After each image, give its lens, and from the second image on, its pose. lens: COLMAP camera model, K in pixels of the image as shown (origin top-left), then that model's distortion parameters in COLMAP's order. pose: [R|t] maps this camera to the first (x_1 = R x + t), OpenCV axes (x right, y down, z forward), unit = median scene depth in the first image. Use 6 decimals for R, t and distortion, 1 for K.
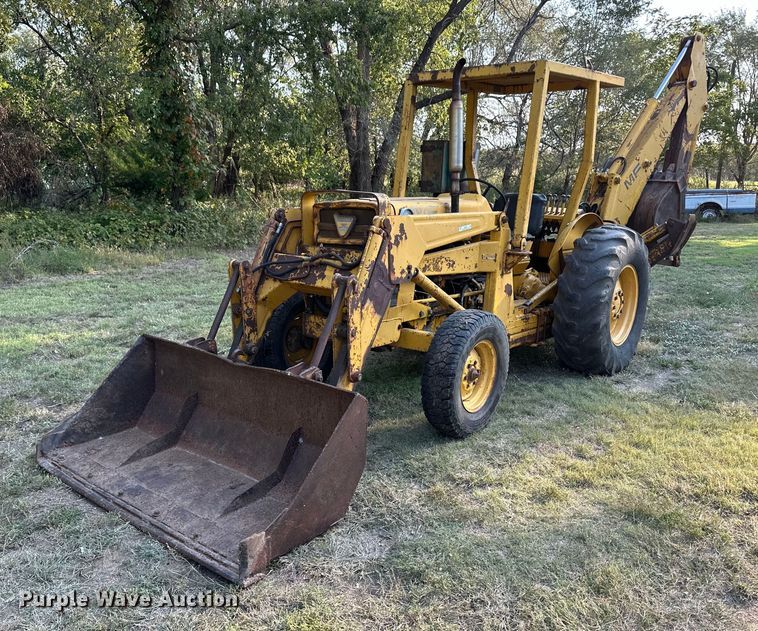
lens RADIAL K [[591.3, 0, 379.0], [0, 591.3, 315.5], [0, 0, 1]] dist [0.014739, 0.001194]
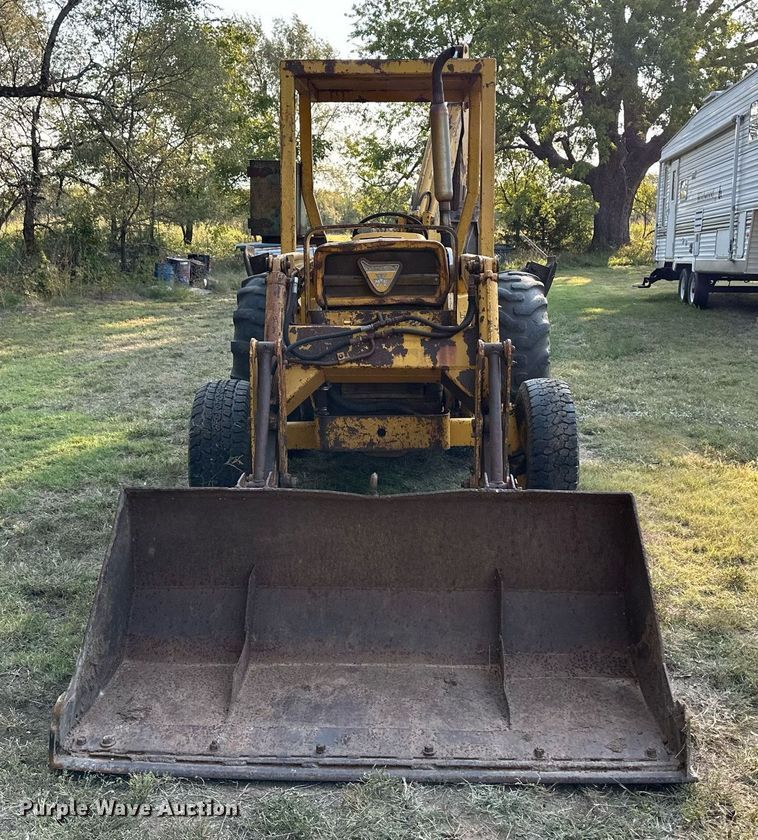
lens RADIAL K [[826.4, 0, 400.0], [0, 826.4, 407.1], [0, 0, 1]] dist [0.002607, 0.010997]
pose [[0.832550, -0.129505, 0.538599, -0.586349], [0.136779, 0.990242, 0.026672, -0.028260], [-0.536798, 0.051463, 0.842140, 0.212042]]
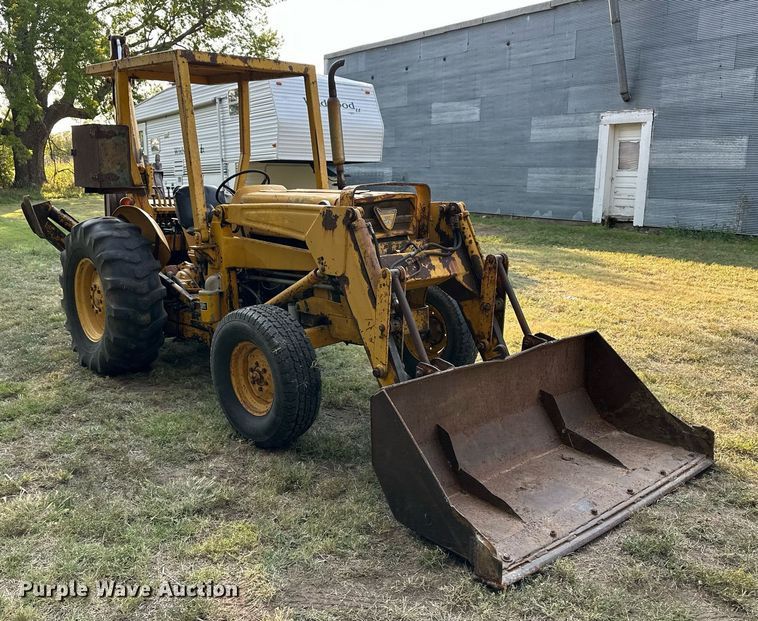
lens RADIAL K [[590.8, 0, 378.4], [0, 590.8, 283.1], [0, 0, 1]] dist [0.008702, 0.002207]
pose [[0.322712, -0.185967, 0.928048, -1.021699], [0.220559, 0.968290, 0.117335, -0.171195], [-0.920440, 0.166824, 0.353496, 0.708578]]
